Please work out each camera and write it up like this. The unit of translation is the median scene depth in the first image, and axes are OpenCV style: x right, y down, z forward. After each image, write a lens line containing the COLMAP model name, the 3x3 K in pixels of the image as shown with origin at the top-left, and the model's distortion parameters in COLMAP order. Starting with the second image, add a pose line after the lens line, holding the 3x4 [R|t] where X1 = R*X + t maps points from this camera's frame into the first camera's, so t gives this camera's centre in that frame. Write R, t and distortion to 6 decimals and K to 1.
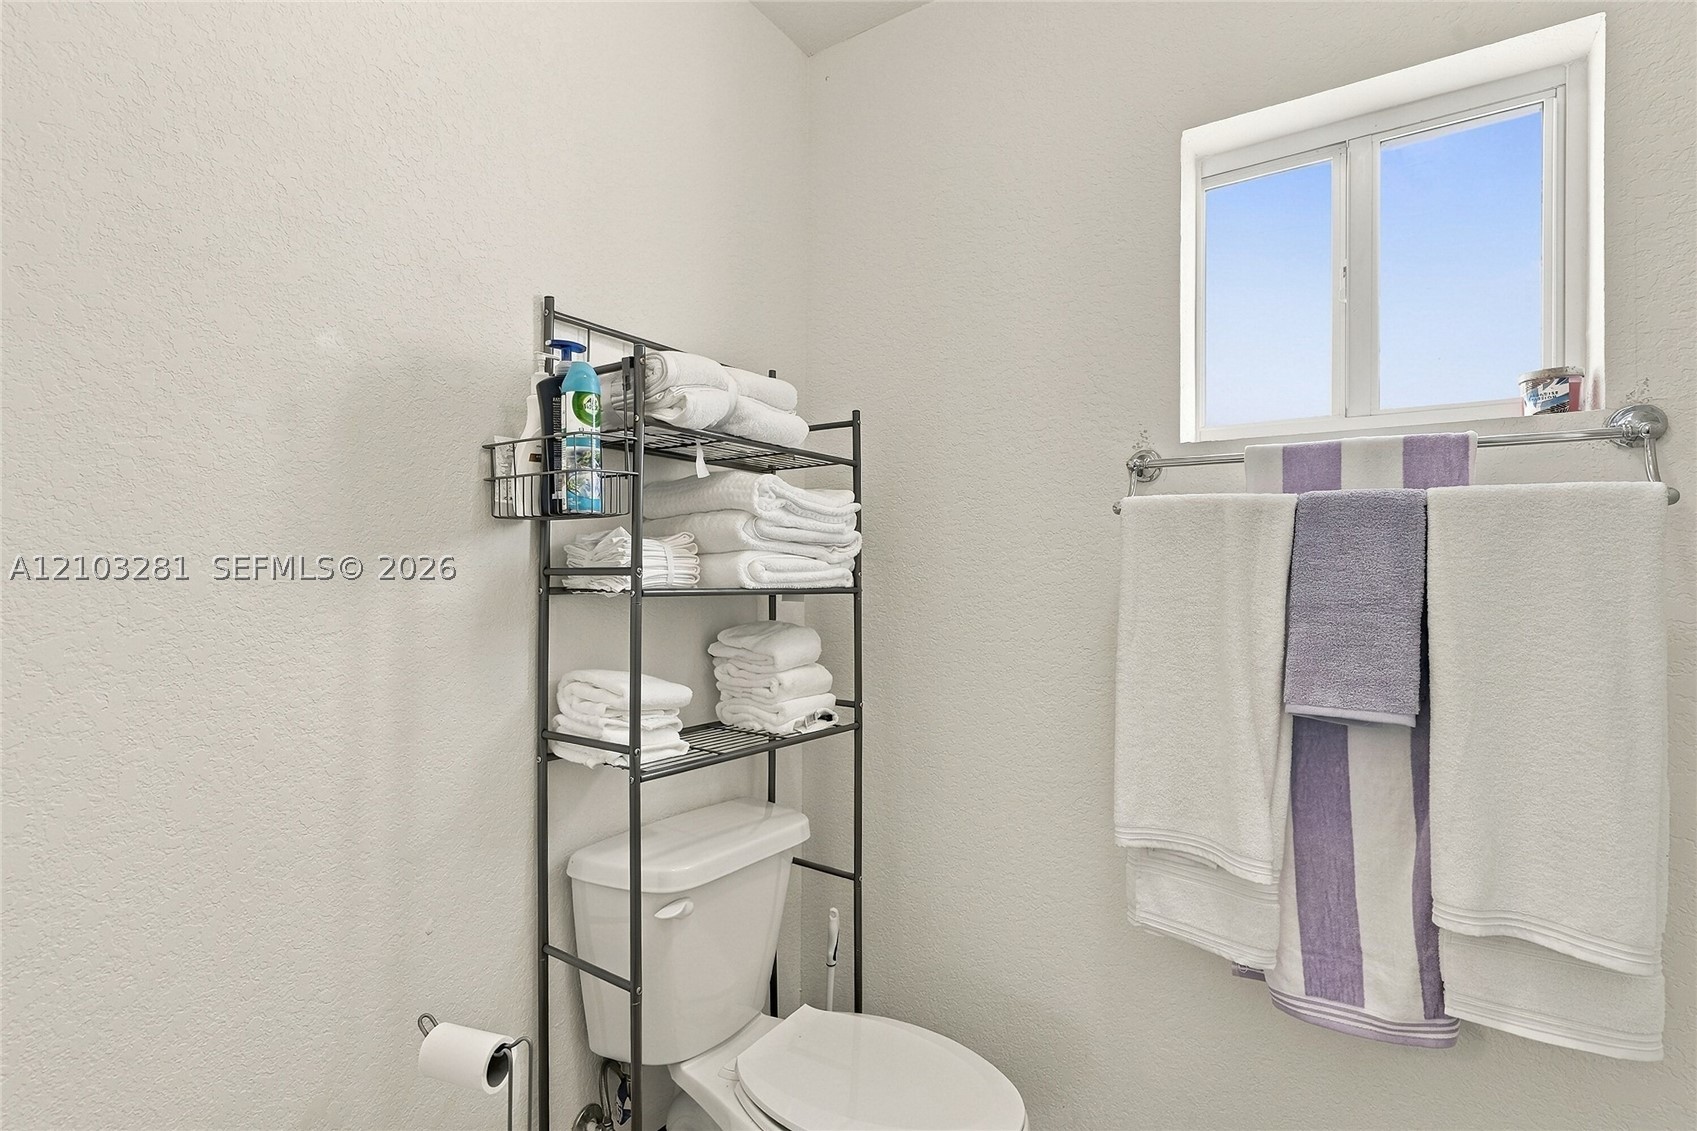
lens RADIAL K [[777.9, 0, 852.2], [0, 777.9, 560.1], [0, 0, 1]] dist [0.010181, 0.002041]
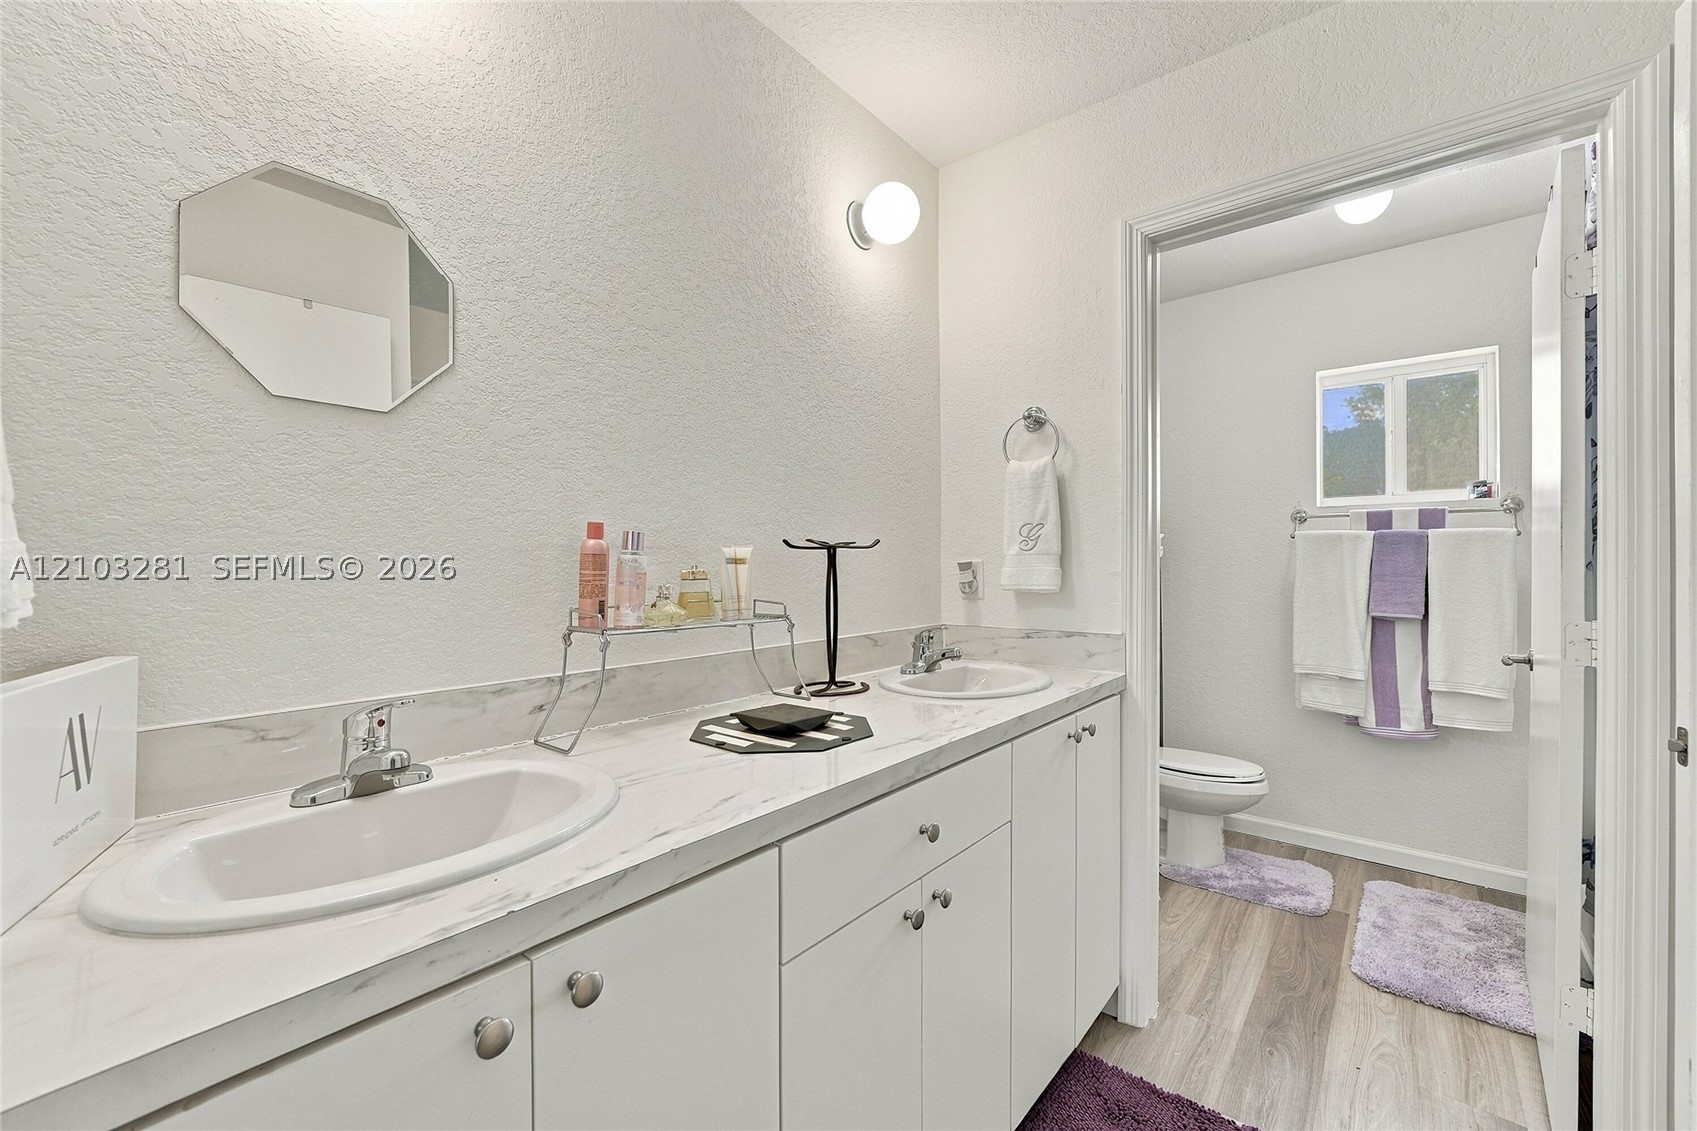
lens RADIAL K [[660.8, 0, 844.0], [0, 660.8, 570.4], [0, 0, 1]] dist [-0.007041, 0.002092]
pose [[0.992700, -0.007889, -0.120352, -0.930959], [0.009559, 0.999866, 0.013311, -0.000742], [0.120231, -0.014364, 0.992642, -1.406184]]
